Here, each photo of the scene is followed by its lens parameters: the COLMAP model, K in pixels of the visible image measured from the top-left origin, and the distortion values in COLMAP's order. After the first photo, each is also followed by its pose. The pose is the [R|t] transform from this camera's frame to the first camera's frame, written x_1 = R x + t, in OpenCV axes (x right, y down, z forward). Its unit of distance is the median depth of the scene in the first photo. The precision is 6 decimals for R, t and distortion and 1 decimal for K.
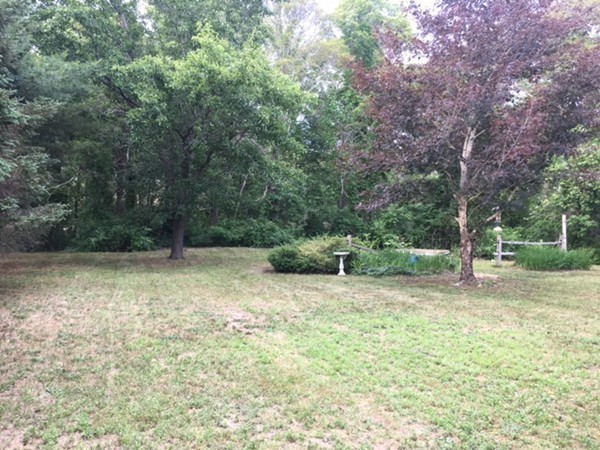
lens RADIAL K [[510.9, 0, 301.4], [0, 510.9, 226.1], [0, 0, 1]] dist [0.079749, -0.099240]
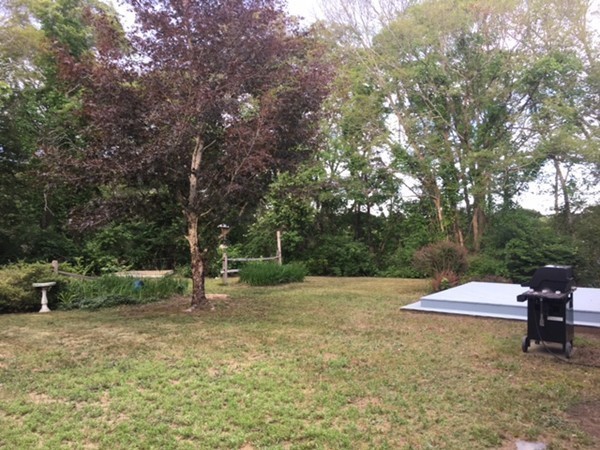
lens RADIAL K [[510.9, 0, 301.5], [0, 510.9, 221.4], [0, 0, 1]] dist [0.079749, -0.099240]
pose [[0.859421, -0.007854, 0.511209, 0.011361], [0.031198, 0.998824, -0.037103, -0.001719], [-0.510316, 0.047835, 0.858655, 0.101938]]
